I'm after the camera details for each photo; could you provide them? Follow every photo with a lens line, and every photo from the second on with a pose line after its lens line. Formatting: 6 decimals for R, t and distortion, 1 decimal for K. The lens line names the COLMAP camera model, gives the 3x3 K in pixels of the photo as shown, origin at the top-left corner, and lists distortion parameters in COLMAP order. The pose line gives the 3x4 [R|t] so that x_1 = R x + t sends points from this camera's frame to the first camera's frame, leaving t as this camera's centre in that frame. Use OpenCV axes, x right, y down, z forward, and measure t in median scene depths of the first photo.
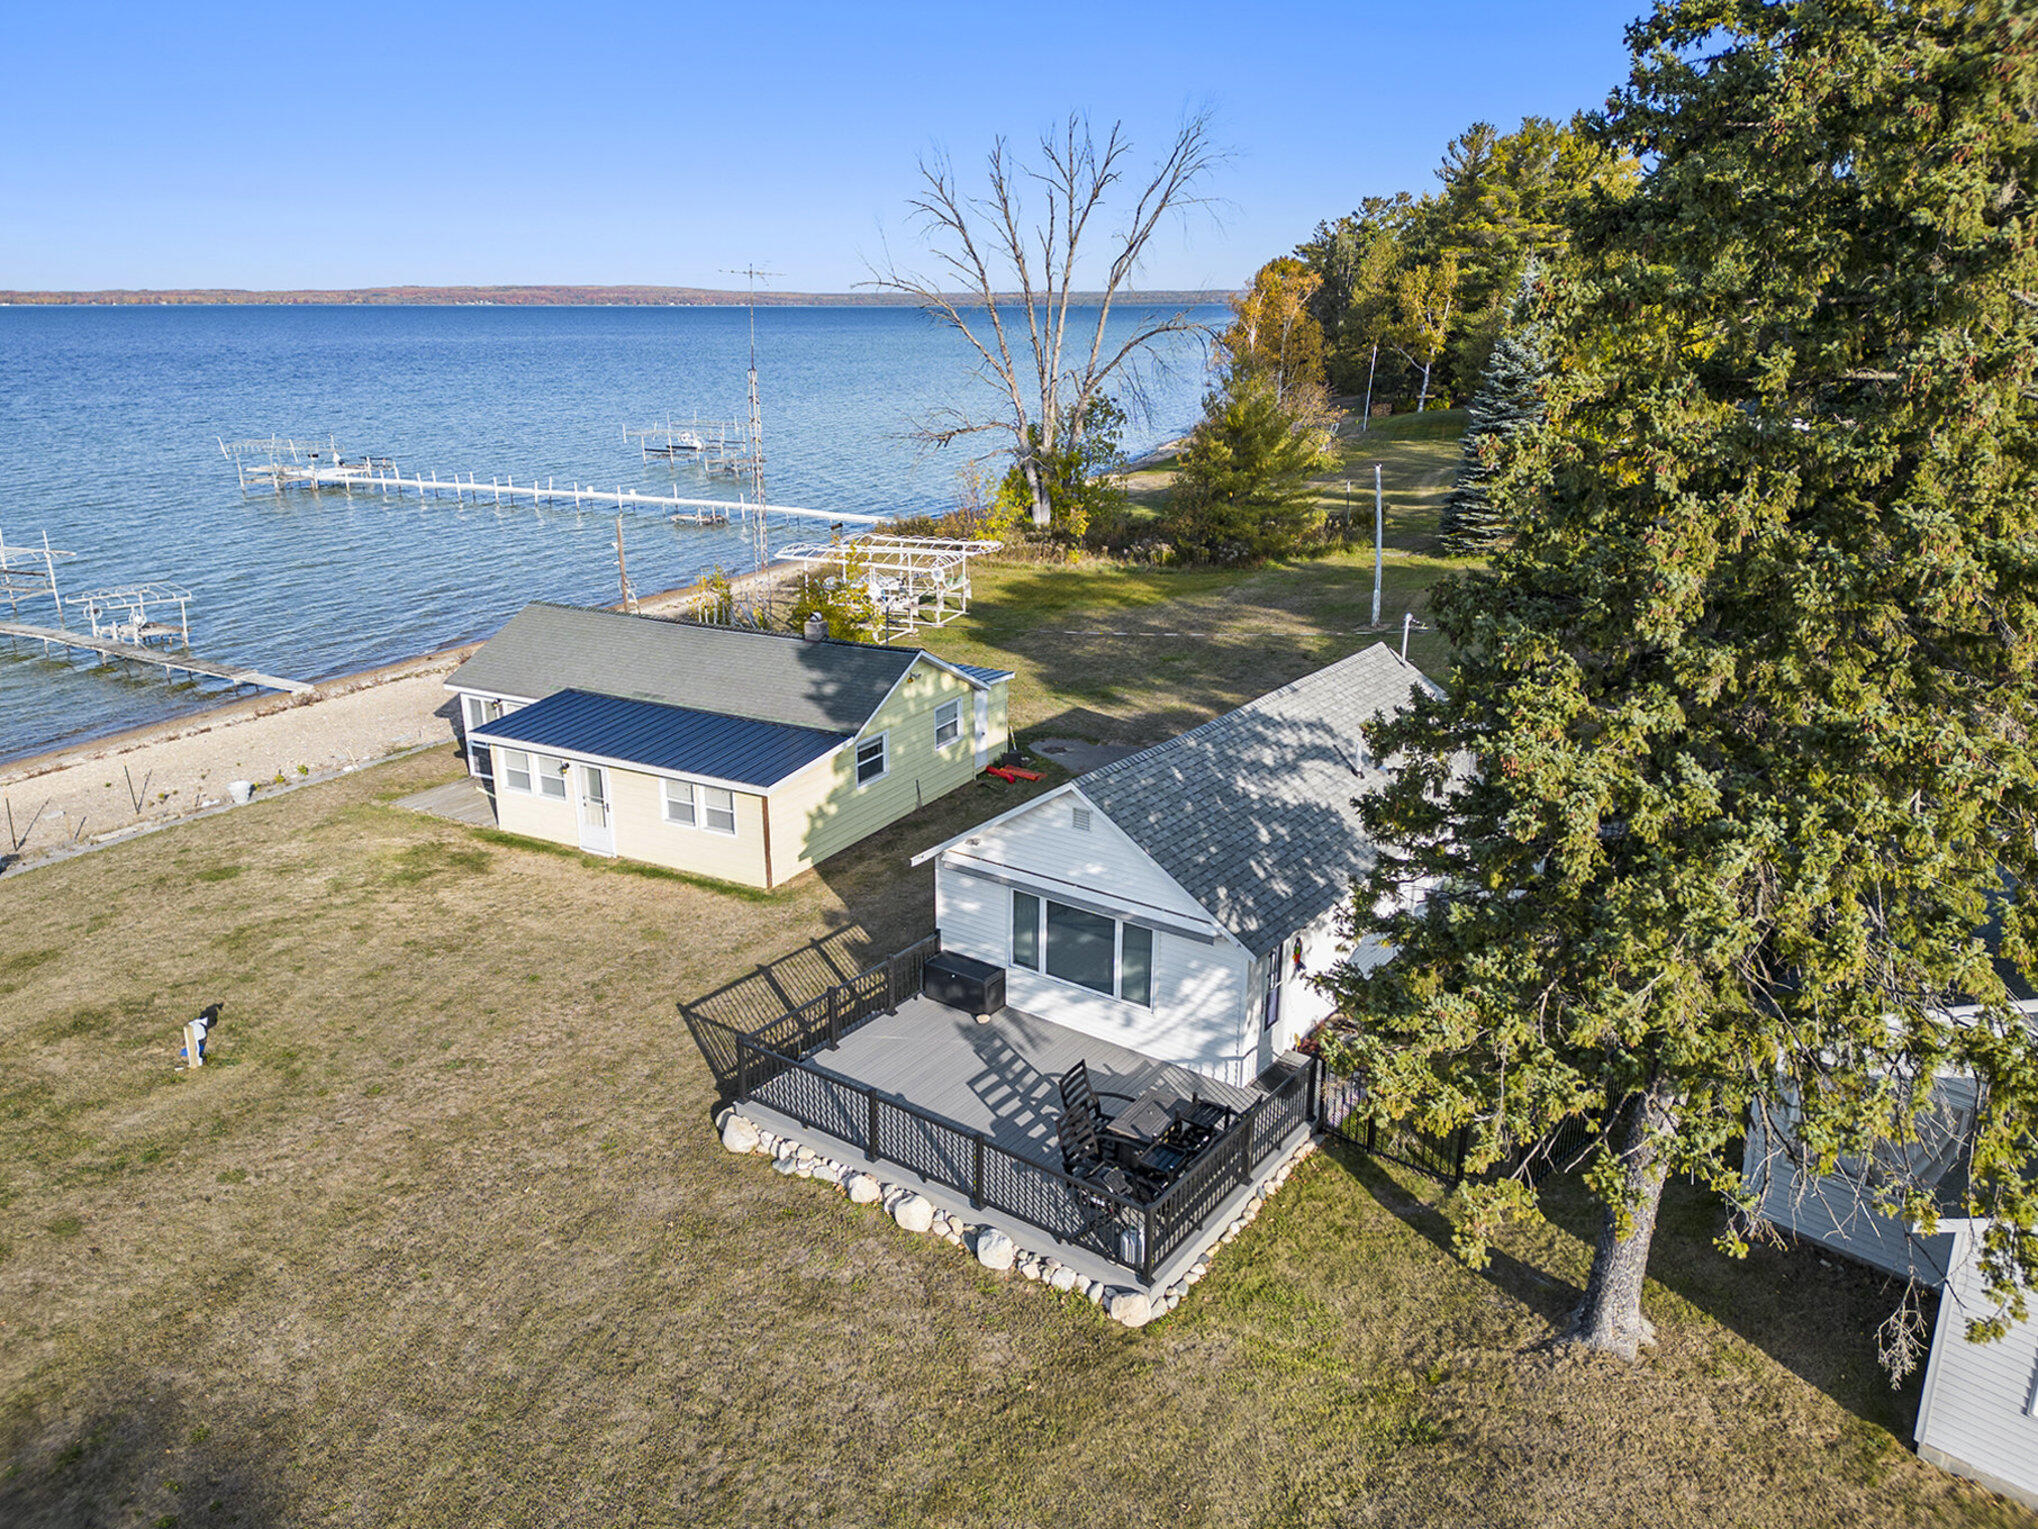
lens RADIAL K [[1440.0, 0, 1019.8], [0, 1440.0, 761.9], [0, 0, 1]] dist [0.061990, -0.056882]
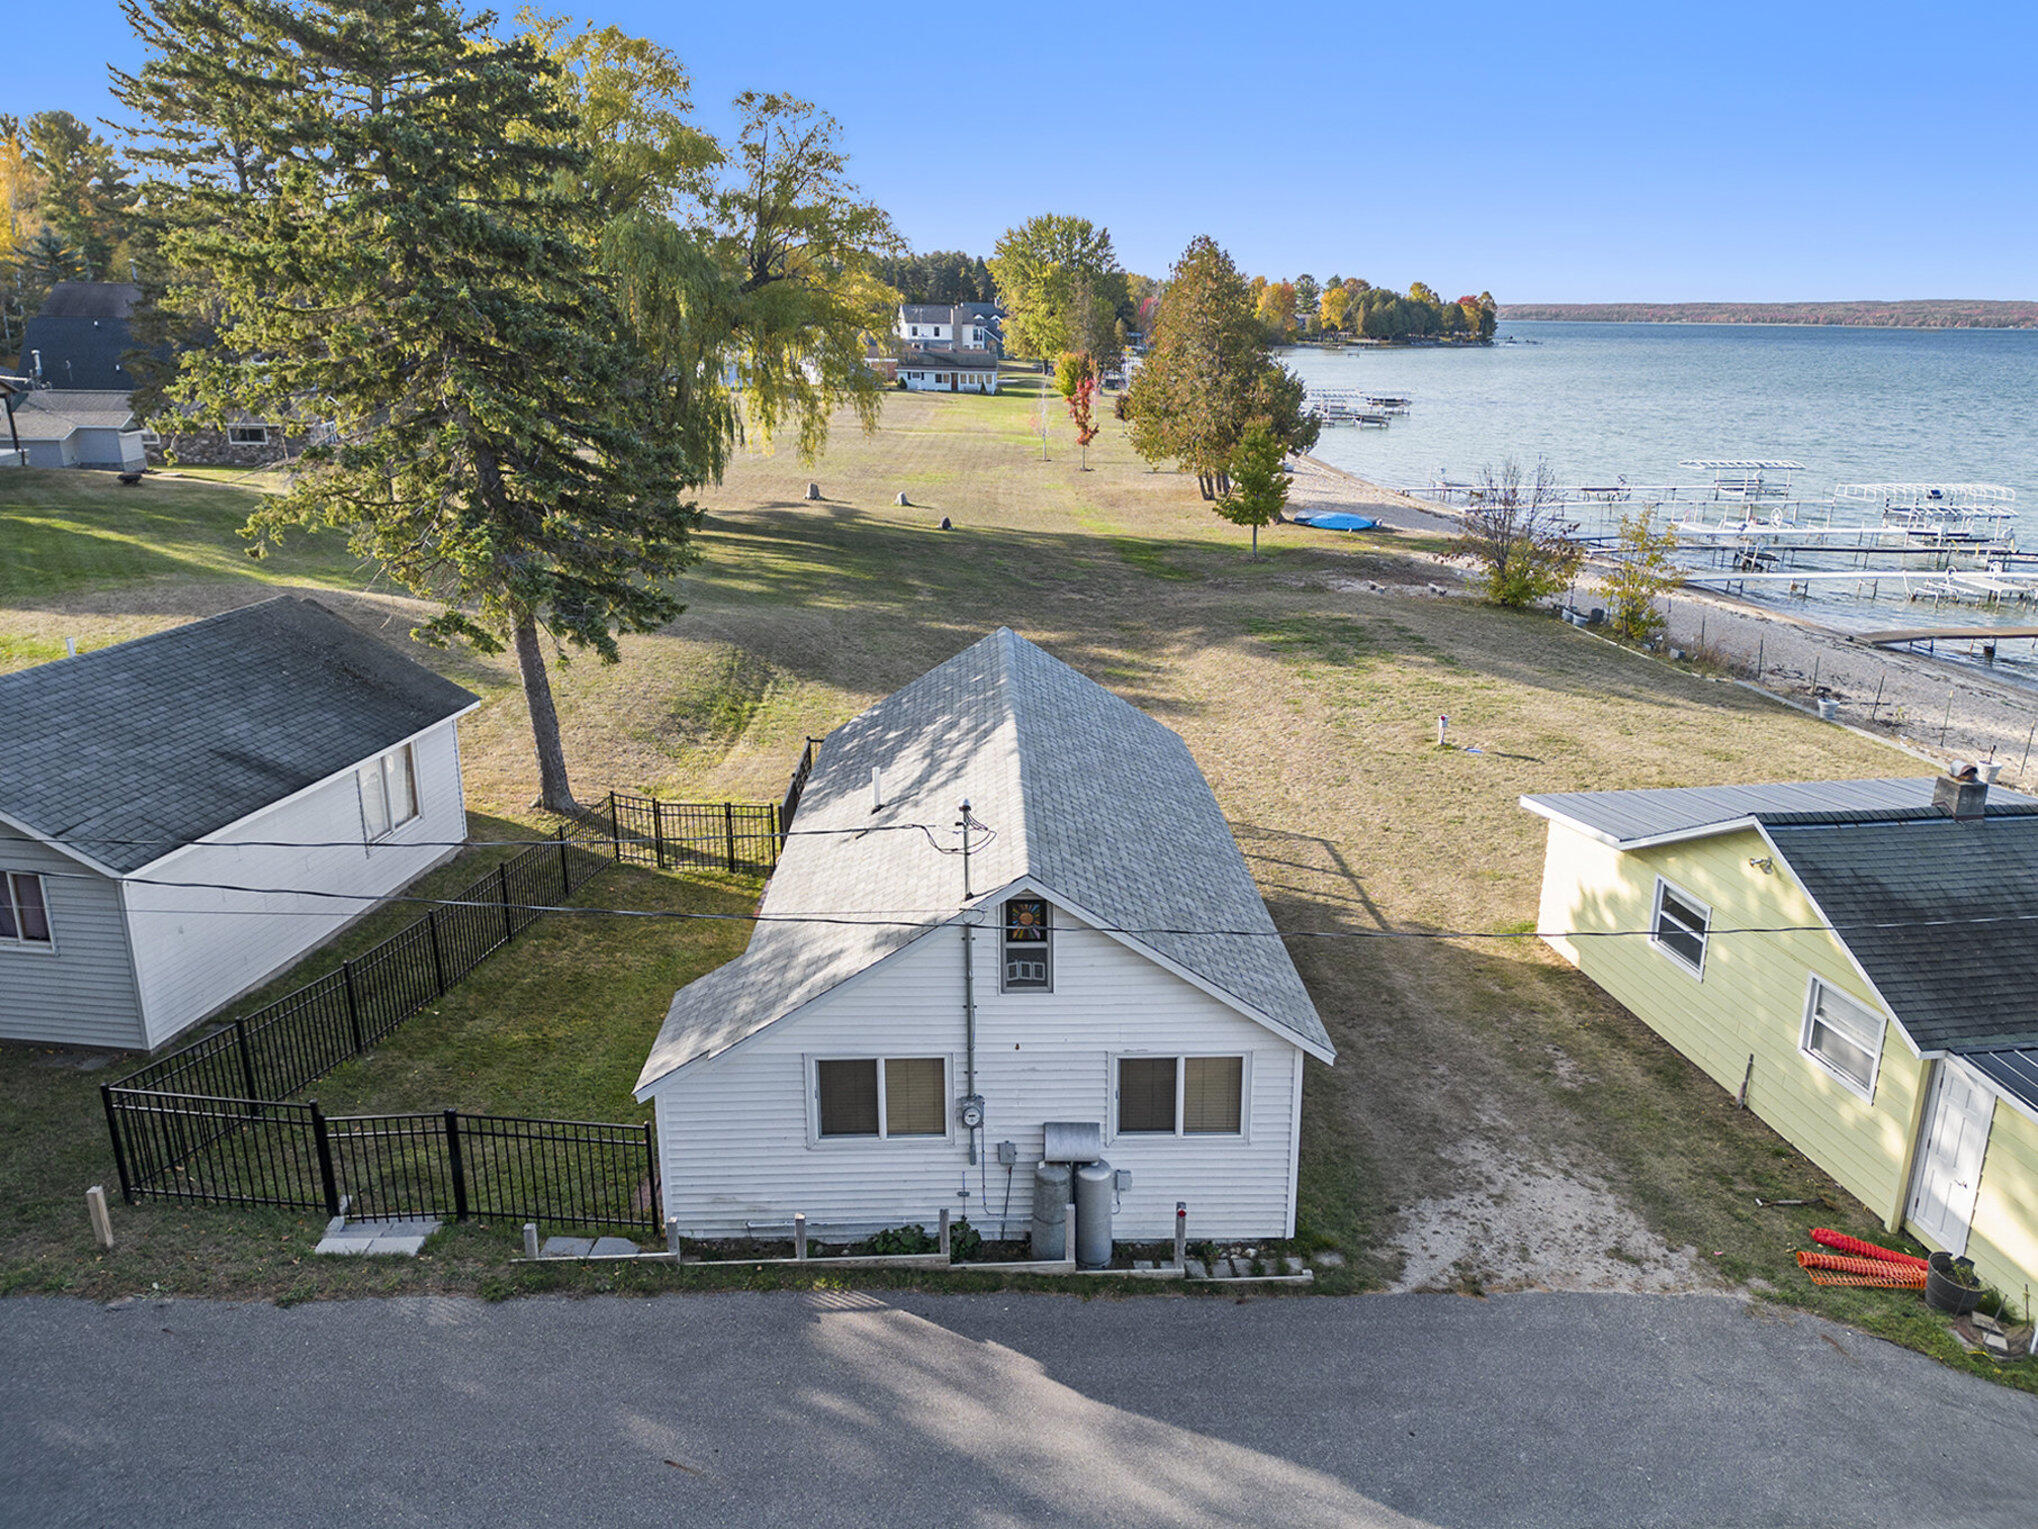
lens RADIAL K [[1440.0, 0, 1019.4], [0, 1440.0, 771.0], [0, 0, 1]] dist [0.061990, -0.056882]
pose [[-0.793453, 0.180725, -0.581180, 0.541987], [-0.187129, 0.836205, 0.515504, -0.370477], [0.579150, 0.517783, -0.629671, 1.304792]]
